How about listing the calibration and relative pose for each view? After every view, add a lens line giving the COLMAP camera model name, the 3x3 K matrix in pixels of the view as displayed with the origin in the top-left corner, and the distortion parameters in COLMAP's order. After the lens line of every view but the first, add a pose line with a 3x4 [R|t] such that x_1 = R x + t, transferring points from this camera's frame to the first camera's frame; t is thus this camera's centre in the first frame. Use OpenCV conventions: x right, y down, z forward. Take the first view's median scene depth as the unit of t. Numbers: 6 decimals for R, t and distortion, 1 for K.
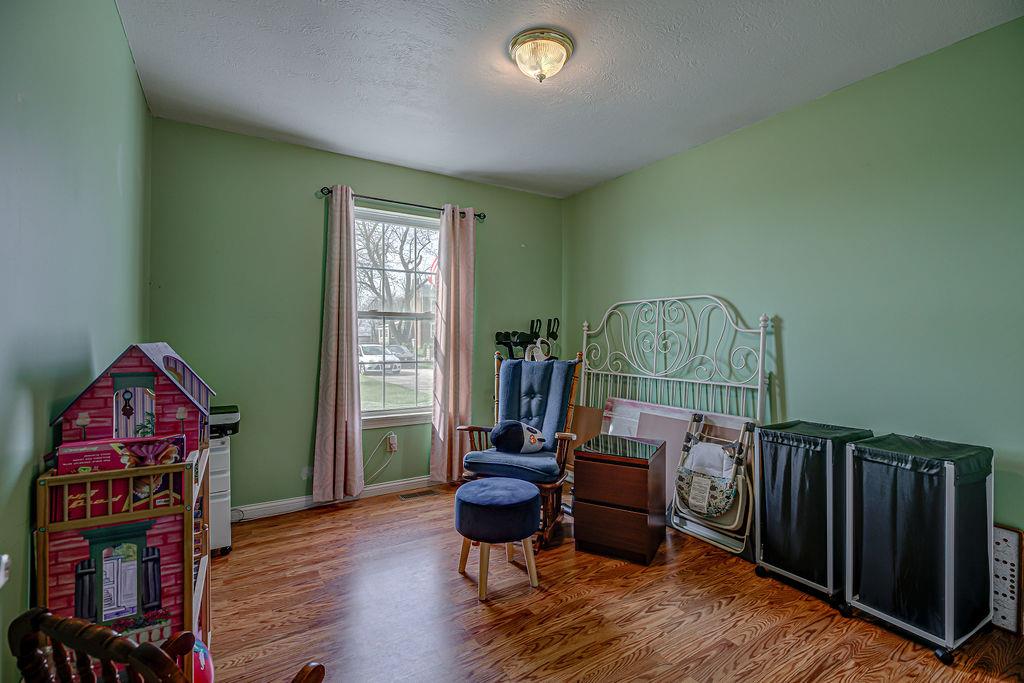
lens RADIAL K [[472.2, 0, 511.3], [0, 472.2, 337.6], [0, 0, 1]] dist [0.000689, 0.000336]
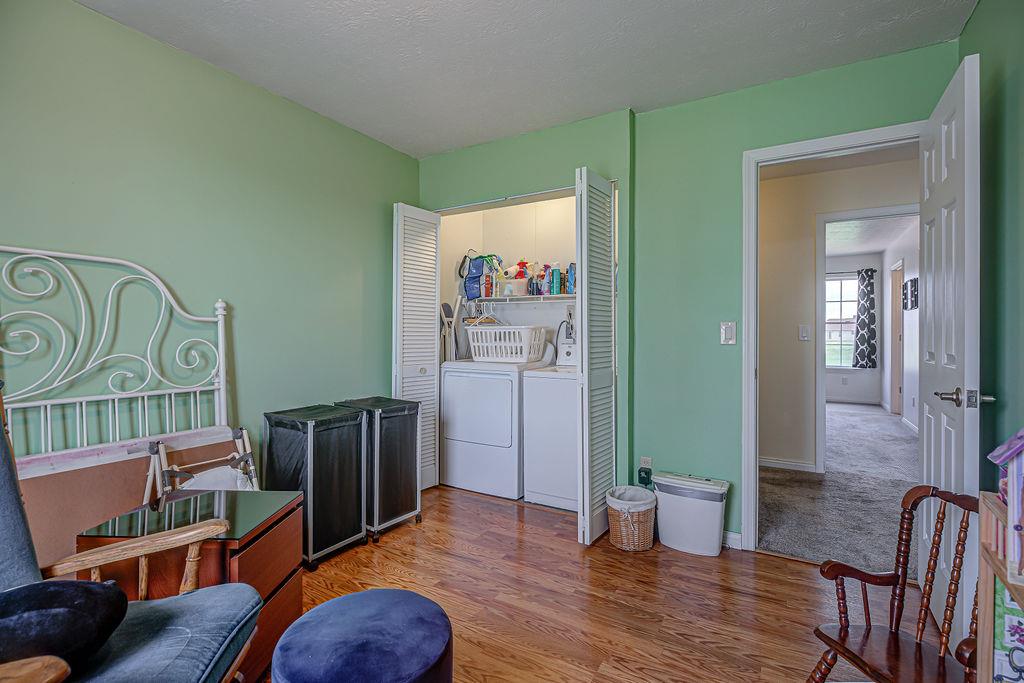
lens RADIAL K [[472.2, 0, 511.3], [0, 472.2, 337.6], [0, 0, 1]] dist [0.000689, 0.000336]
pose [[-0.452605, -0.009993, 0.891655, -0.597860], [-0.003957, 0.999950, 0.009199, 0.010581], [-0.891702, 0.000635, -0.452622, 1.210464]]
